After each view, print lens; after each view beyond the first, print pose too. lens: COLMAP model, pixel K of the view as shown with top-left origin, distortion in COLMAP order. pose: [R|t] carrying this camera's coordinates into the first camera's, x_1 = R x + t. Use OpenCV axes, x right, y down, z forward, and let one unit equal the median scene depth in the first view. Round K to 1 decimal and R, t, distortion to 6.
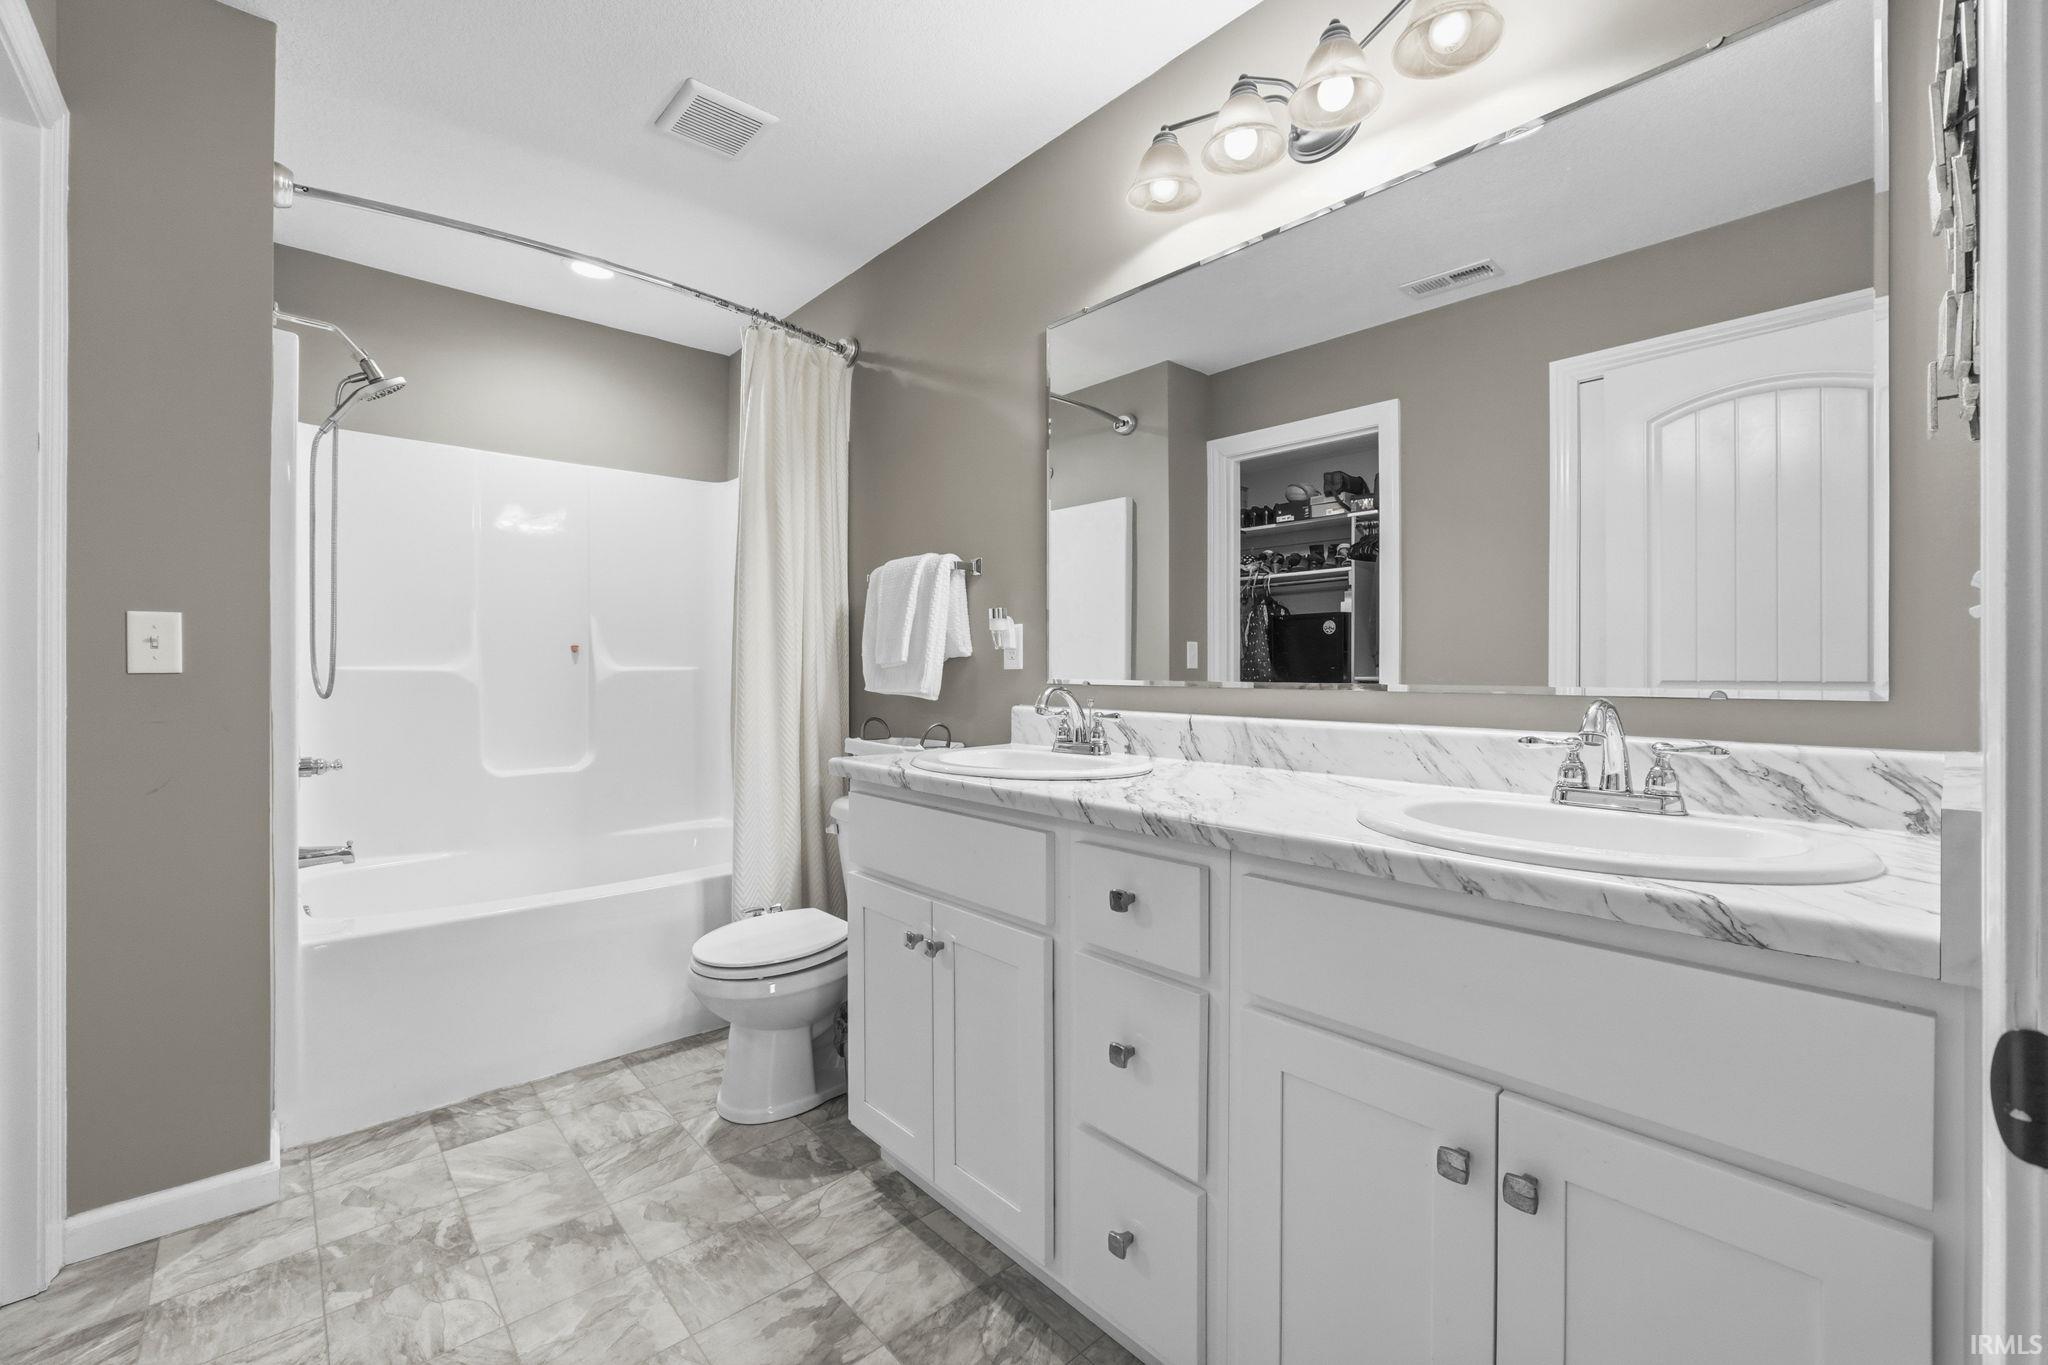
lens RADIAL K [[867.1, 0, 1030.1], [0, 867.1, 671.2], [0, 0, 1]] dist [-0.017351, 0.000224]
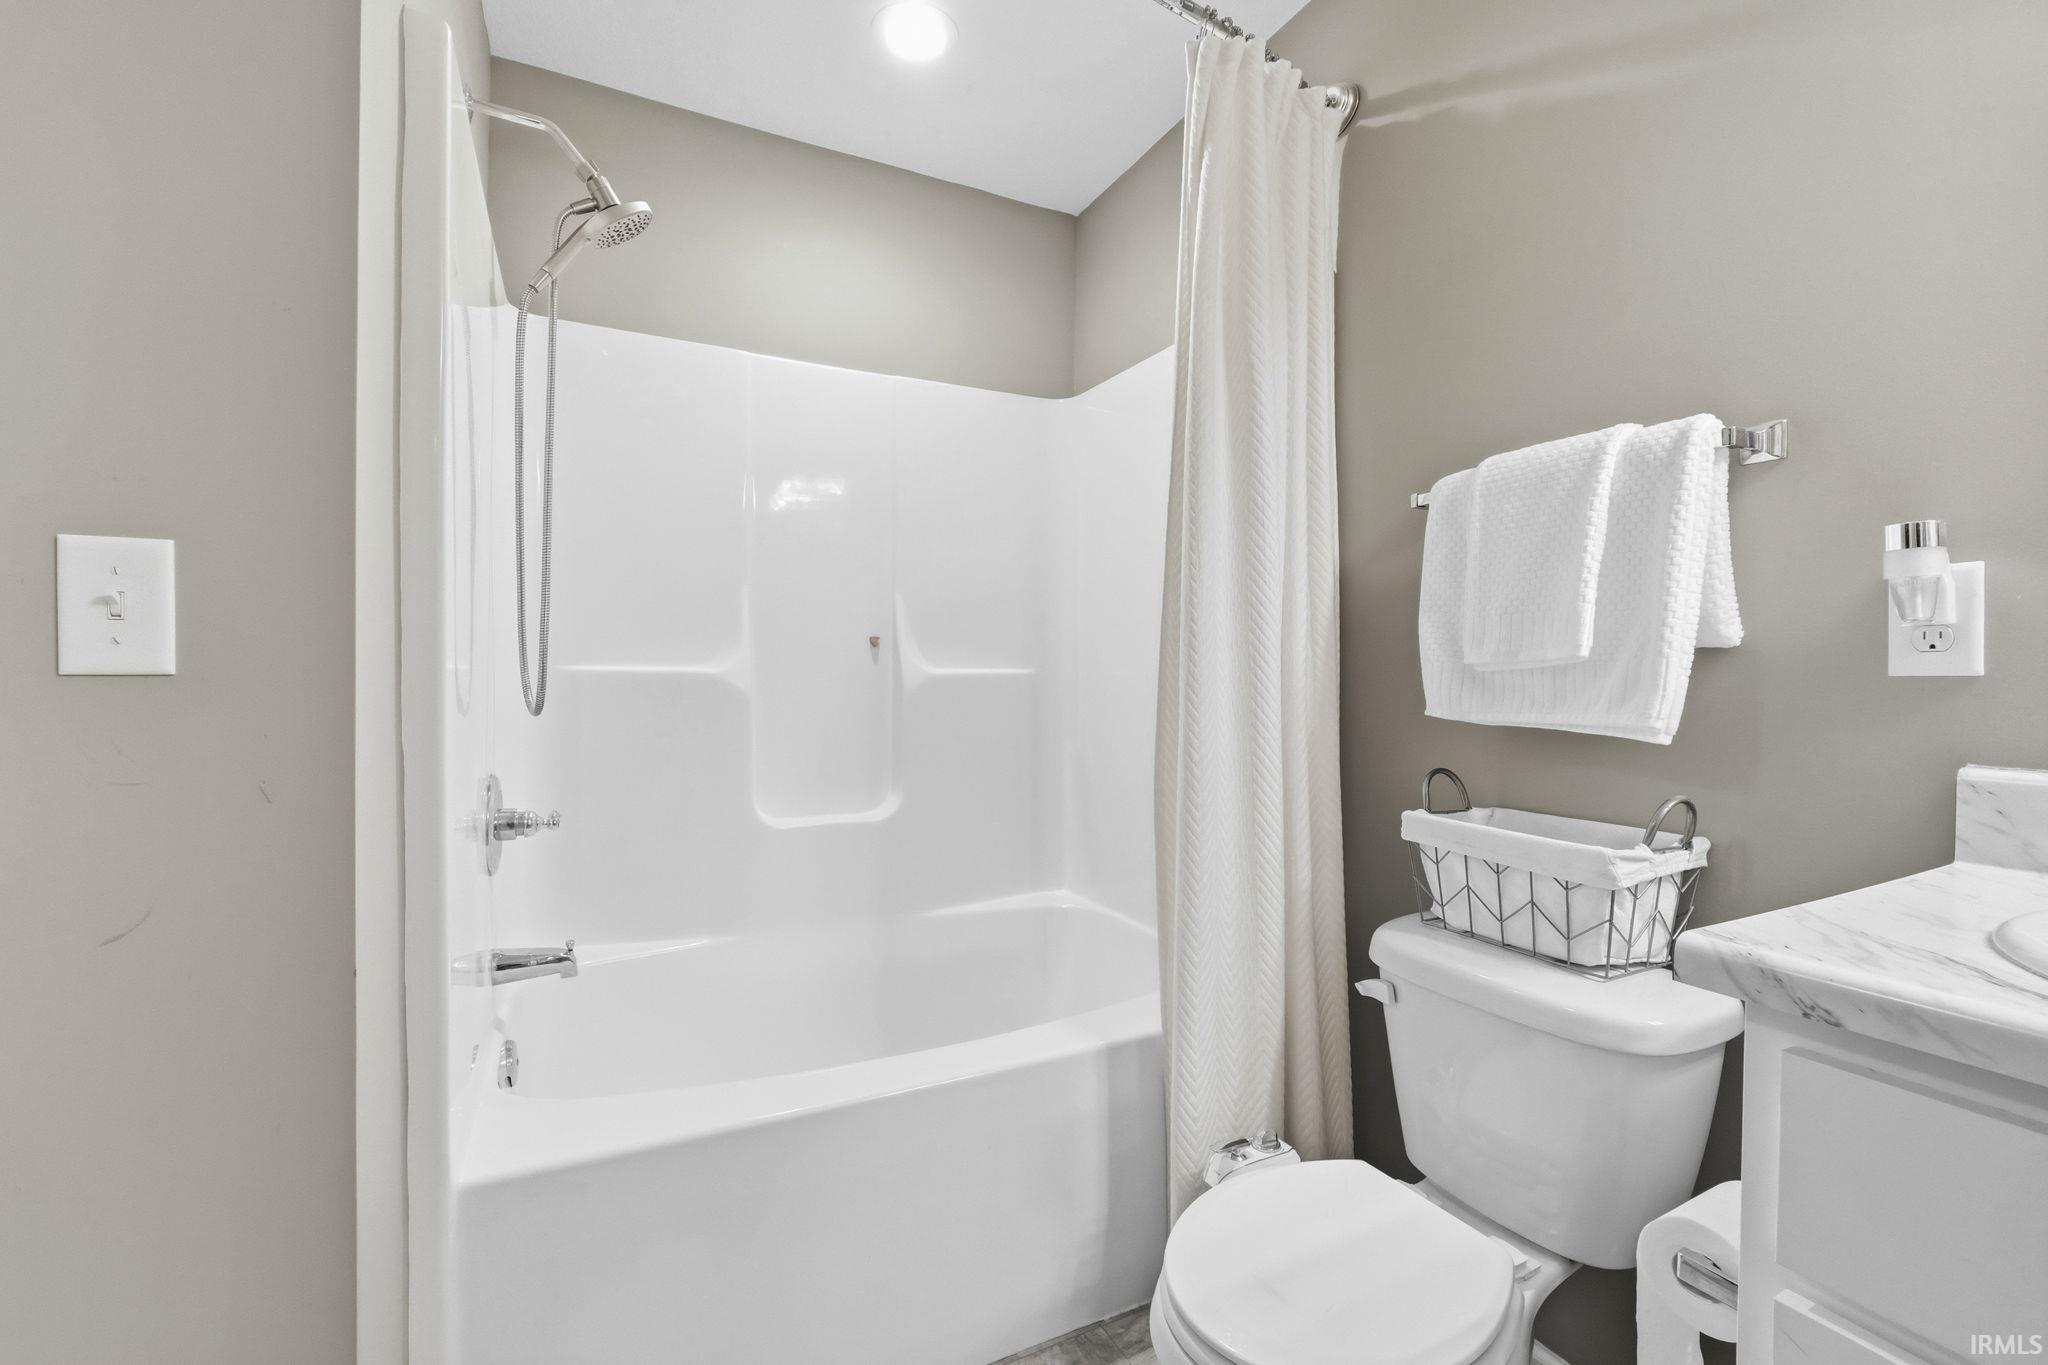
lens RADIAL K [[879.2, 0, 1013.9], [0, 879.2, 686.5], [0, 0, 1]] dist [-0.023449, 0.000057]
pose [[0.963352, 0.009969, -0.268054, -0.296369], [-0.006601, 0.999888, 0.013462, -0.000313], [0.268158, -0.011199, 0.963310, 0.452411]]
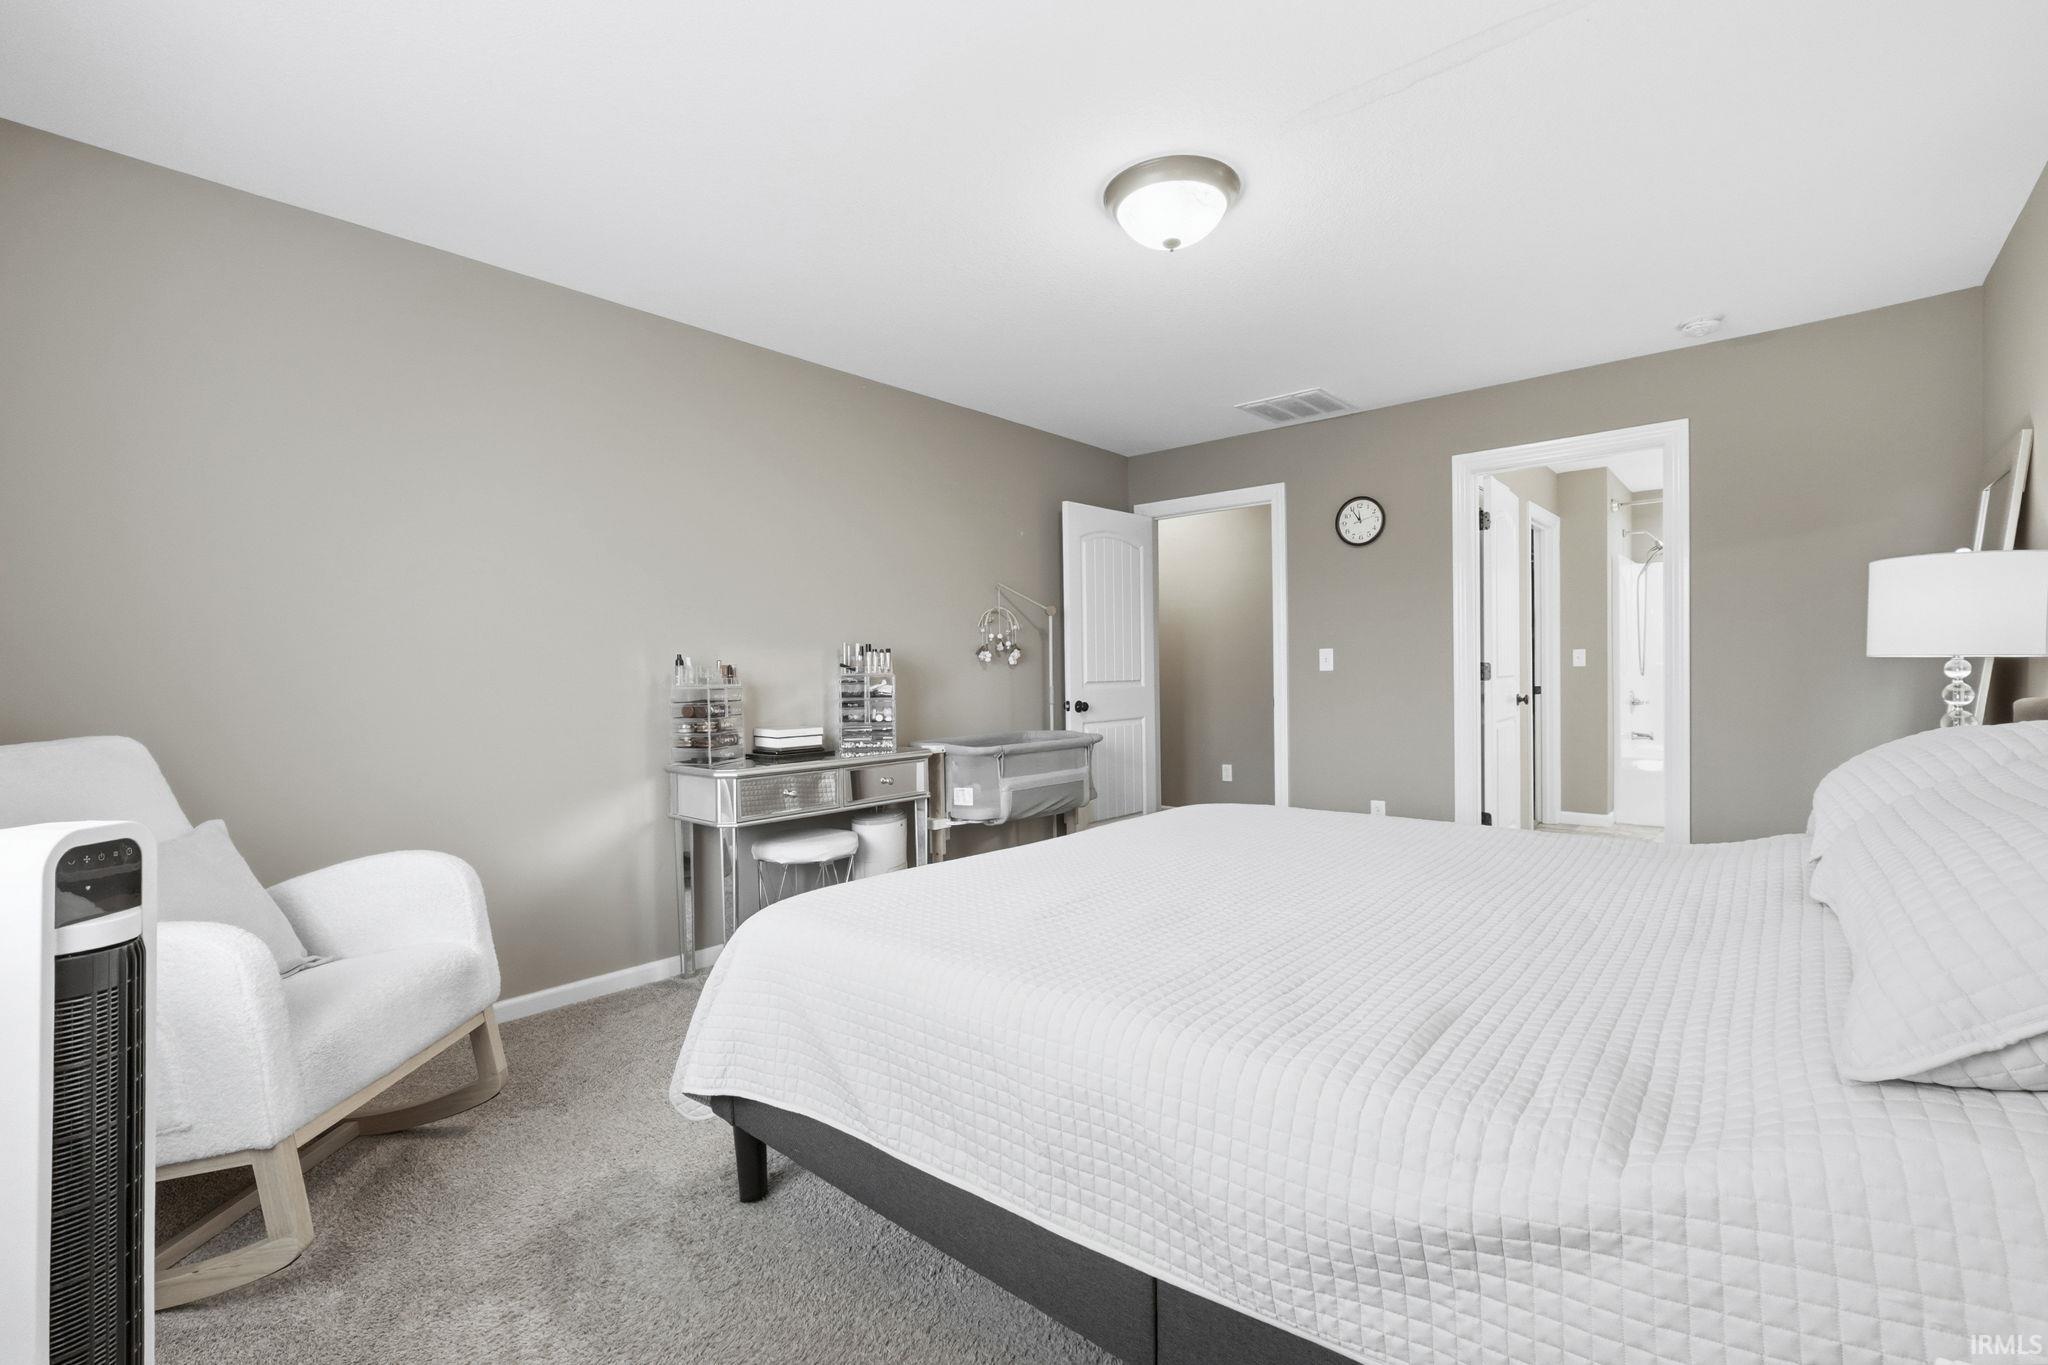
lens RADIAL K [[862.7, 0, 1035.7], [0, 862.7, 663.0], [0, 0, 1]] dist [-0.016832, 0.000257]
pose [[0.122873, -0.011899, -0.992351, 1.482703], [0.009645, 0.999895, -0.010795, 0.001652], [0.992376, -0.008245, 0.122975, -1.117145]]
